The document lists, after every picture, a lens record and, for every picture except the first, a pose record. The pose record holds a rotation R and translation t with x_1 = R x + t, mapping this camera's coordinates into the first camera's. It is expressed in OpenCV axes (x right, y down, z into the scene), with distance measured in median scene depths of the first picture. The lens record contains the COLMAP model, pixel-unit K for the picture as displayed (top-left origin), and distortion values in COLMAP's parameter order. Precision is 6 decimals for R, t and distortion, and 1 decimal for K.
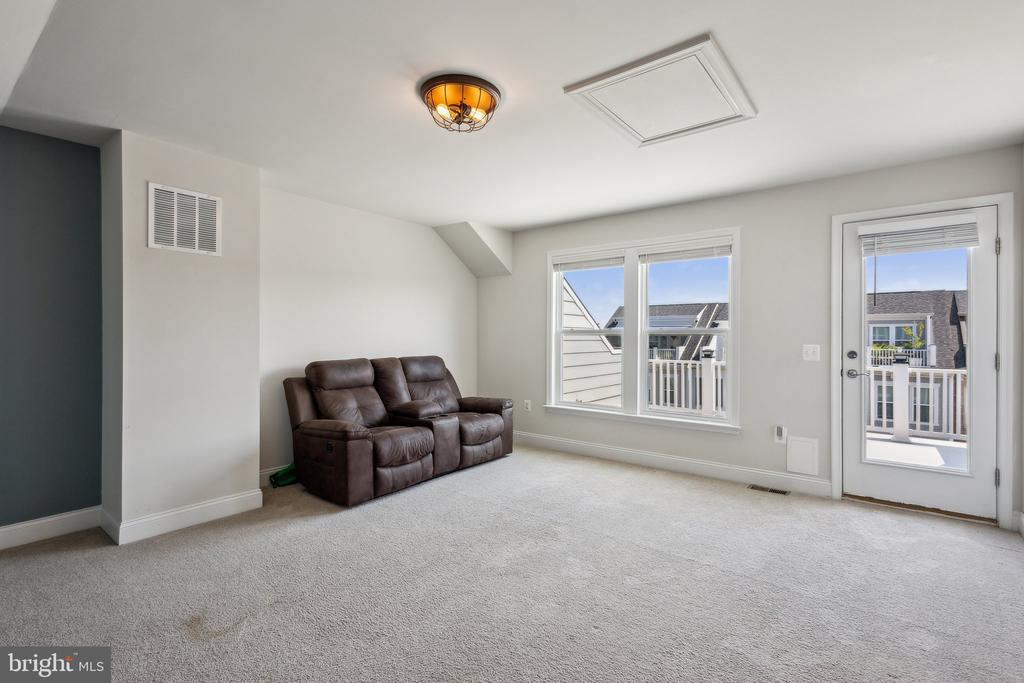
lens RADIAL K [[476.5, 0, 512.2], [0, 476.5, 335.2], [0, 0, 1]] dist [0.003180, -0.000129]
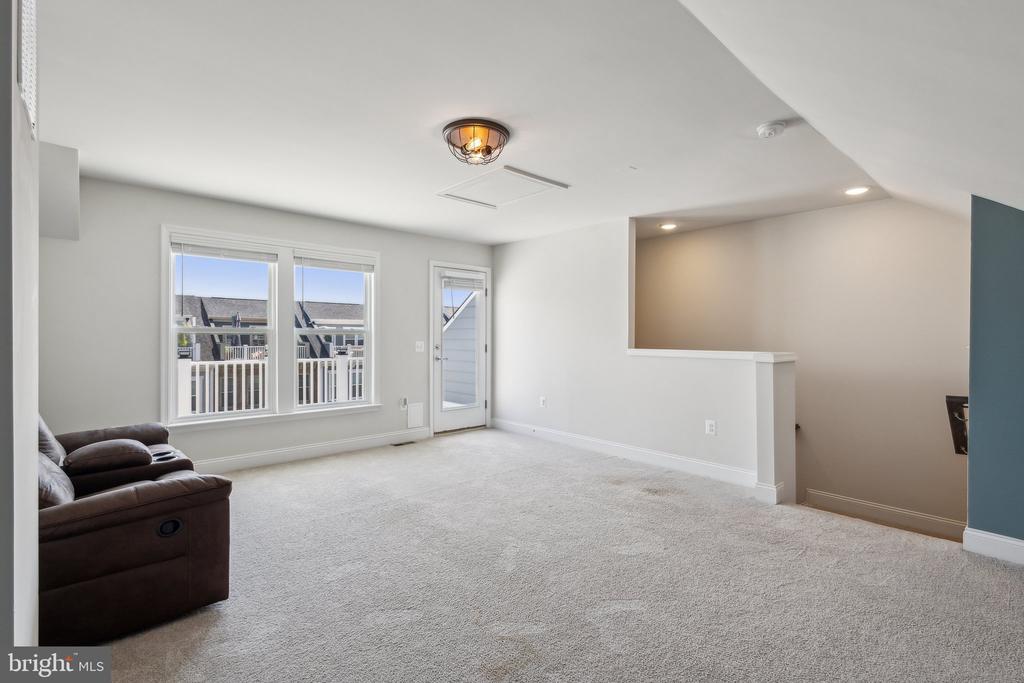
lens RADIAL K [[476.5, 0, 509.4], [0, 476.5, 339.9], [0, 0, 1]] dist [0.003180, -0.000129]
pose [[0.160716, -0.007163, 0.986975, -0.763053], [-0.004387, 0.999959, 0.007971, 0.001205], [-0.986991, -0.005610, 0.160678, 0.433016]]
